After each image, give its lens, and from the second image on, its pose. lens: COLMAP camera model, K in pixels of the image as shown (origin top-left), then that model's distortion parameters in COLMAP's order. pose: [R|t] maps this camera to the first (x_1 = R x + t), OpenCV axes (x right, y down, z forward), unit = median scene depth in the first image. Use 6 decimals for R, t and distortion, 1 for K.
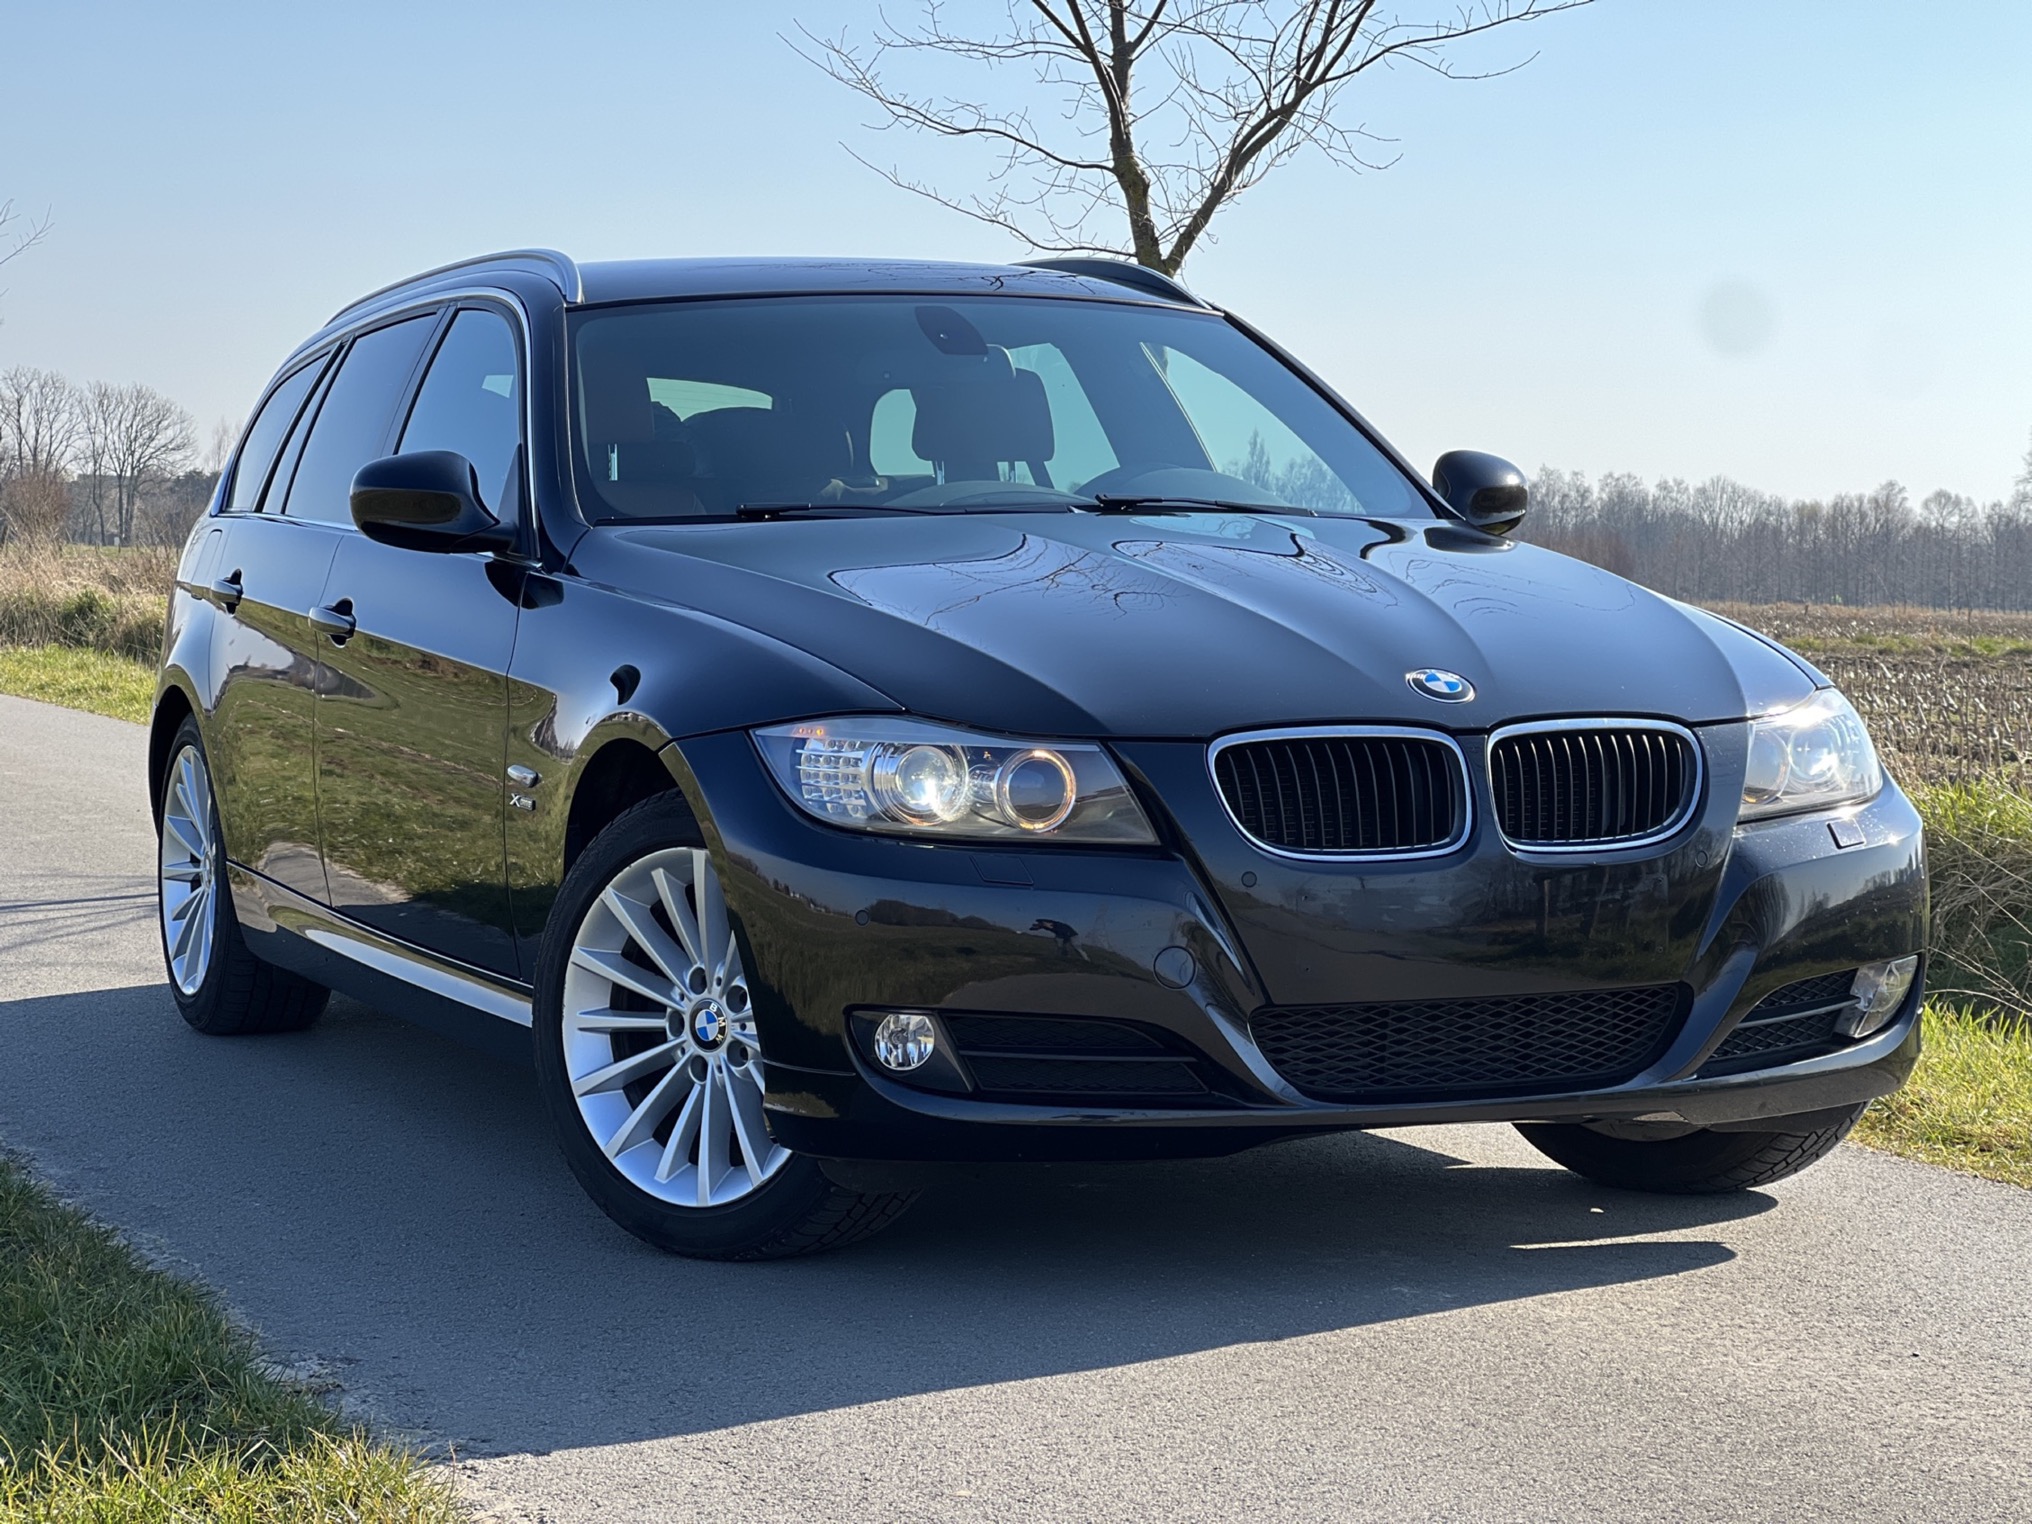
lens RADIAL K [[4485.5, 0, 1044.4], [0, 4485.5, 713.0], [0, 0, 1]] dist [0.190495, 0.000000]
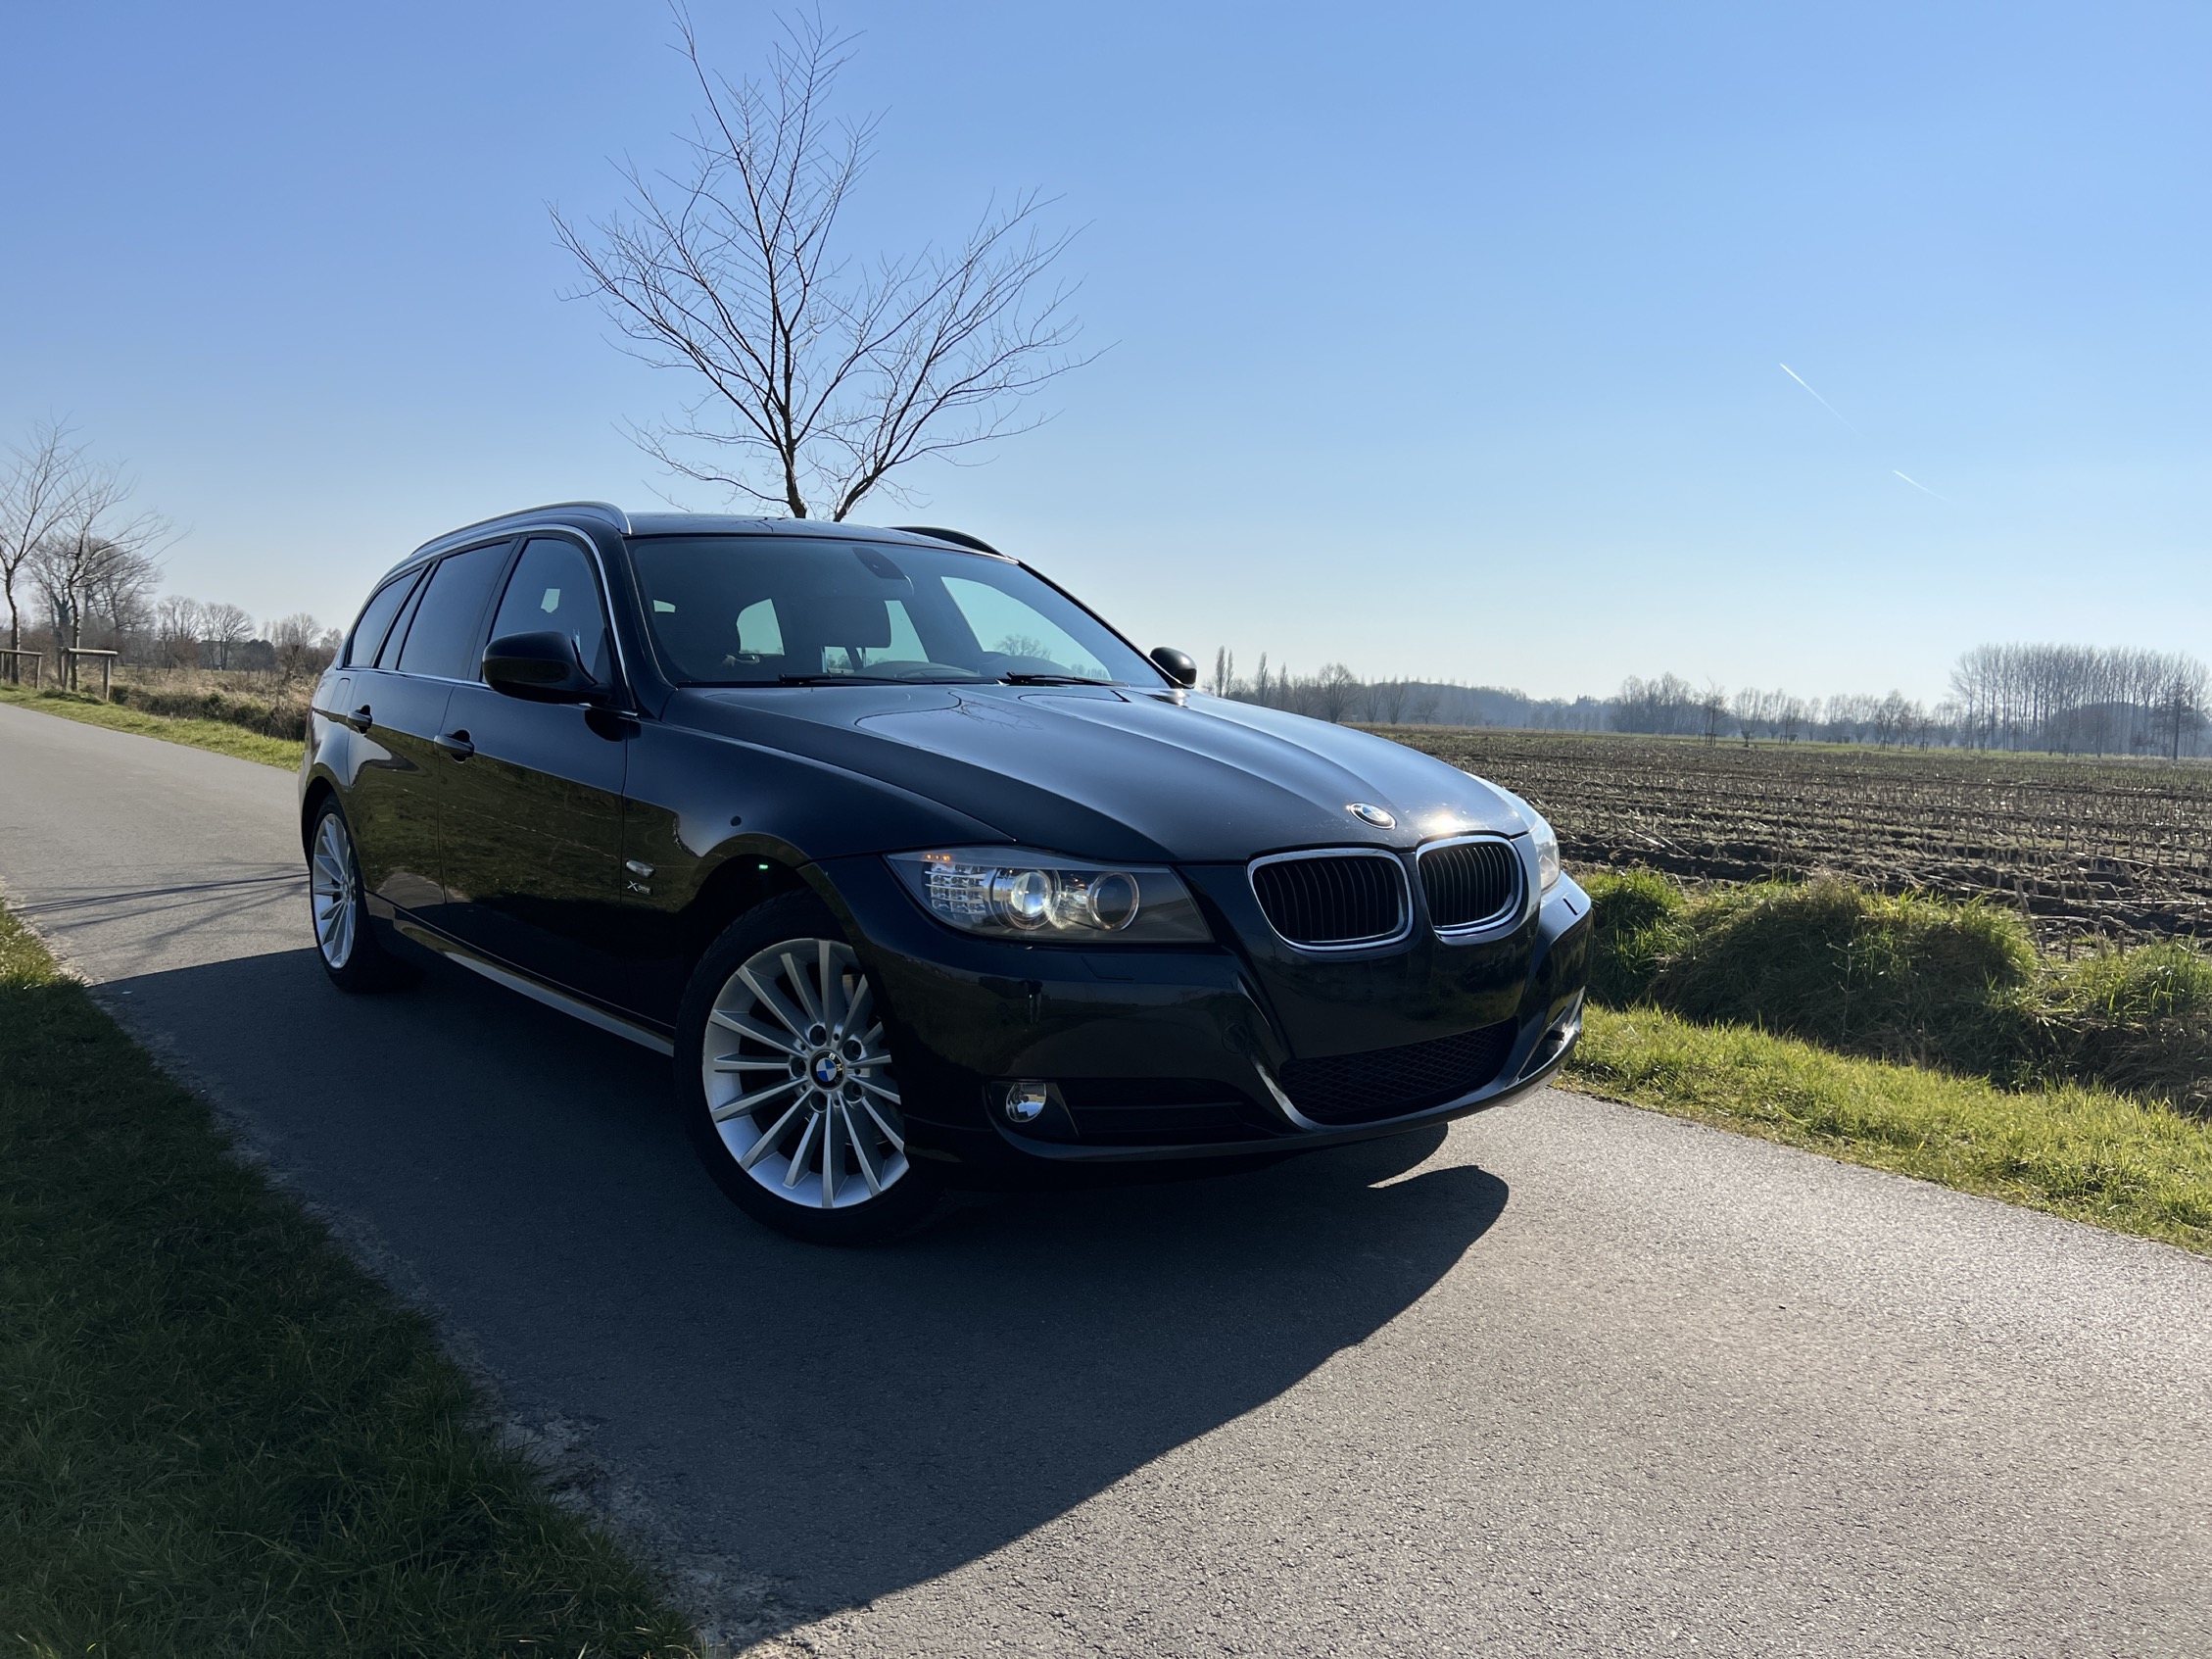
lens RADIAL K [[1687.2, 0, 1131.5], [0, 1687.2, 849.0], [0, 0, 1]] dist [0.061338, -0.085370]
pose [[0.959344, -0.014400, 0.281870, -0.126905], [-0.003068, 0.998106, 0.061433, -0.026447], [-0.282221, -0.059800, 0.957484, 0.492153]]
